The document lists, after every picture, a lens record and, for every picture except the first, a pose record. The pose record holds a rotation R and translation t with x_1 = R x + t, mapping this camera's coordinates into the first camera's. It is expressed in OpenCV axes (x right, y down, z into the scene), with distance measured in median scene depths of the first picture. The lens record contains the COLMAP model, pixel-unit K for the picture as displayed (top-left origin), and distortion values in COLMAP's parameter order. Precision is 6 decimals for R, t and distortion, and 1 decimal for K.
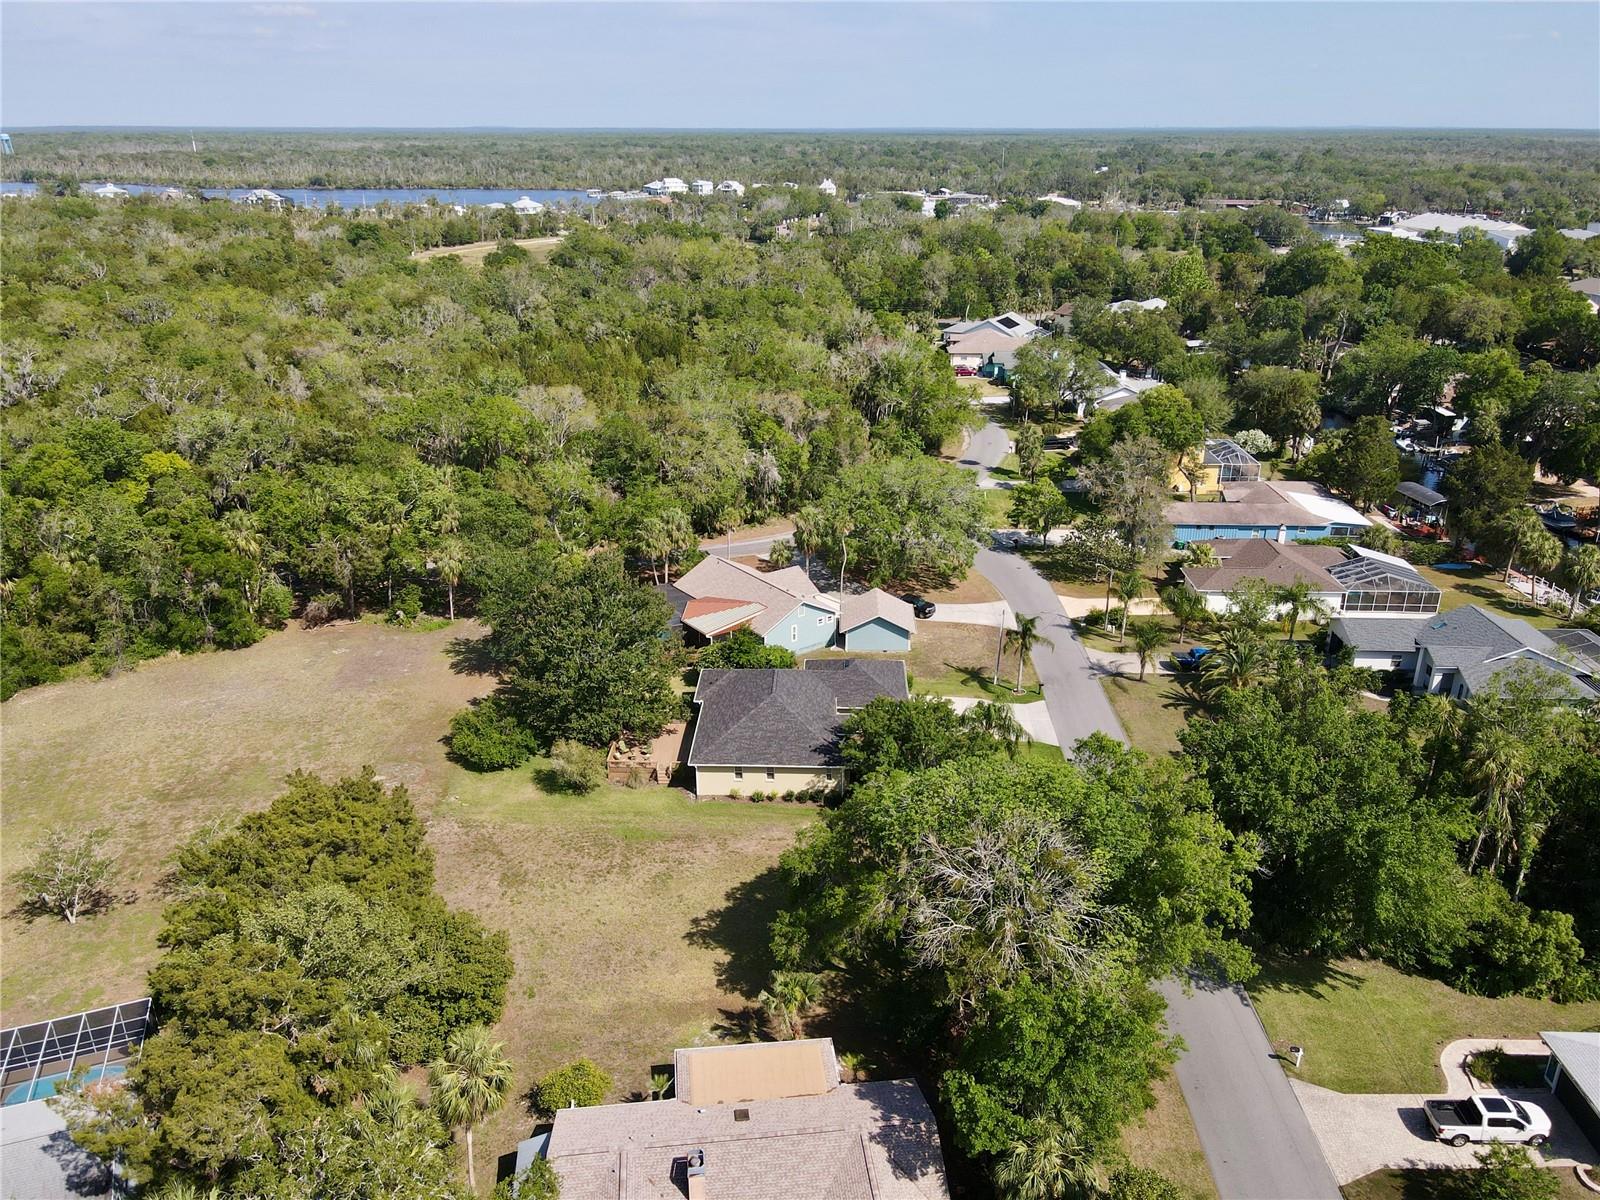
lens RADIAL K [[1133.3, 0, 804.8], [0, 1133.3, 662.1], [0, 0, 1]] dist [-0.001426, 0.043221]
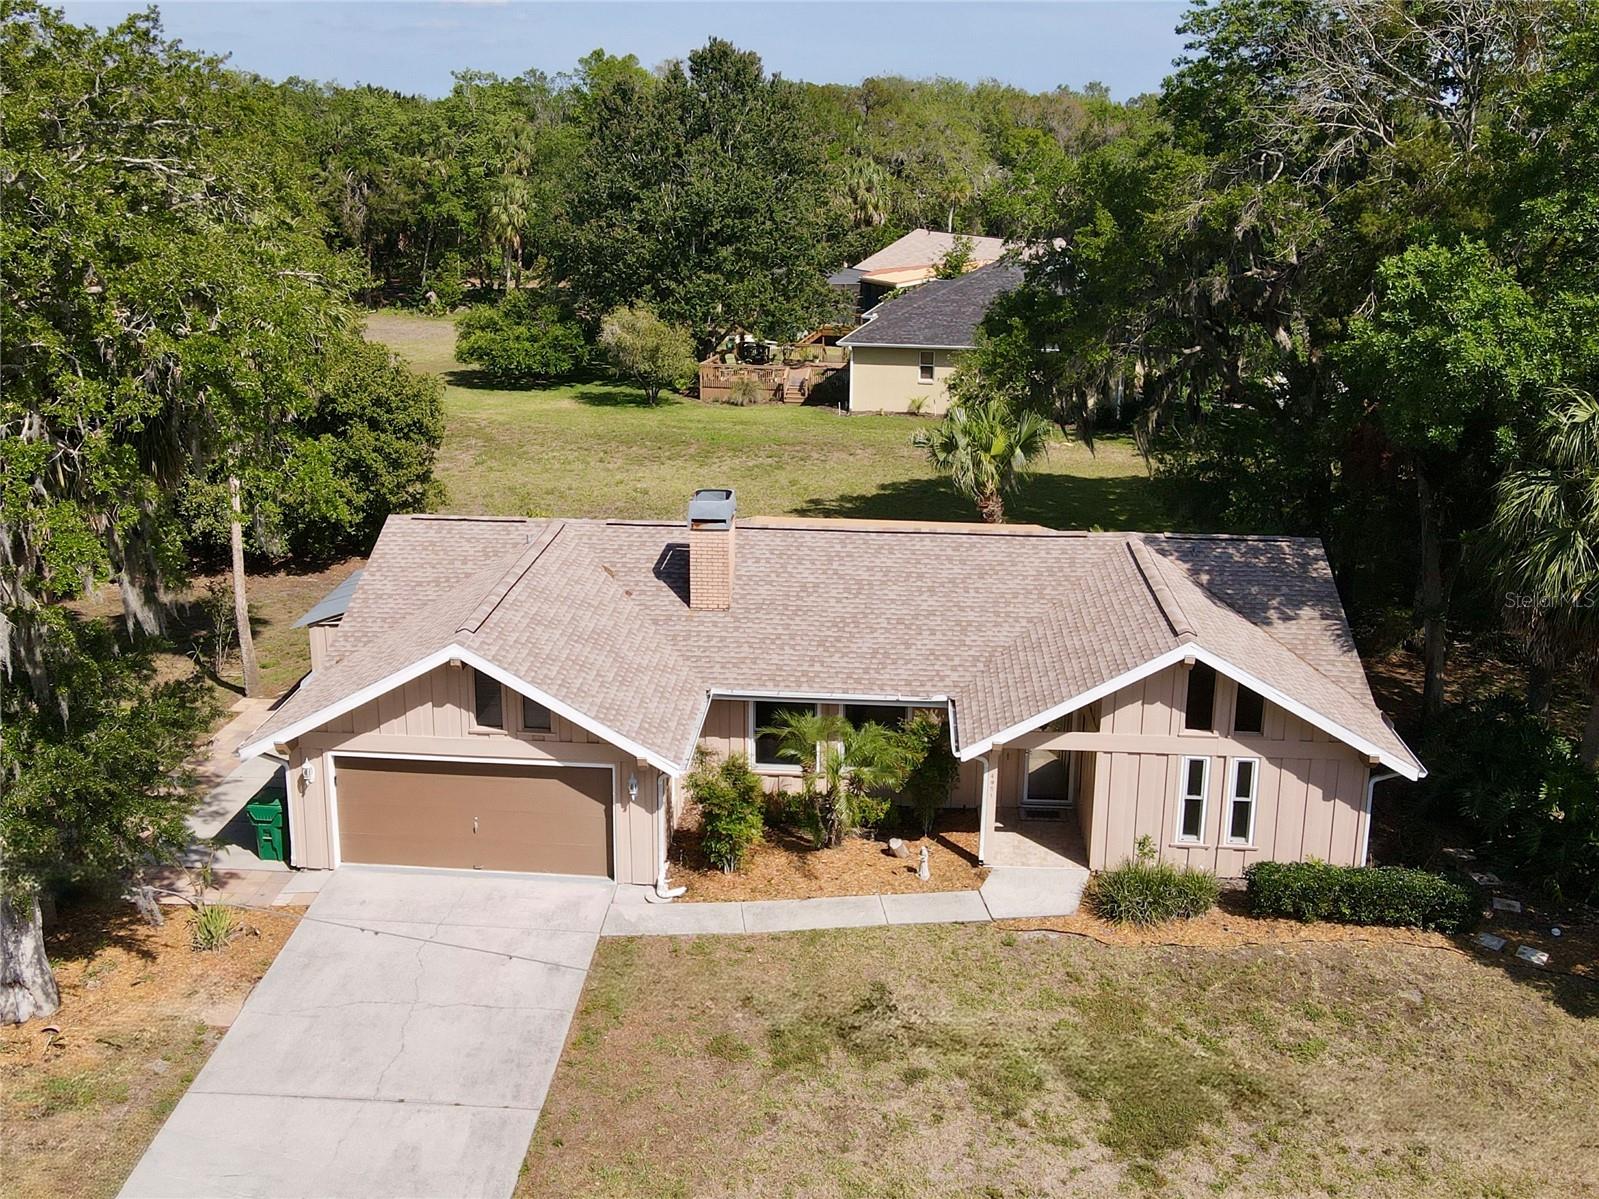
lens RADIAL K [[1578.9, 0, 745.9], [0, 1578.9, 547.7], [0, 0, 1]] dist [-0.008482, 0.030401]
pose [[0.976449, 0.052195, -0.209341, 0.025538], [-0.086171, 0.983892, -0.156622, 0.380895], [0.197794, 0.170972, 0.965218, 0.315819]]
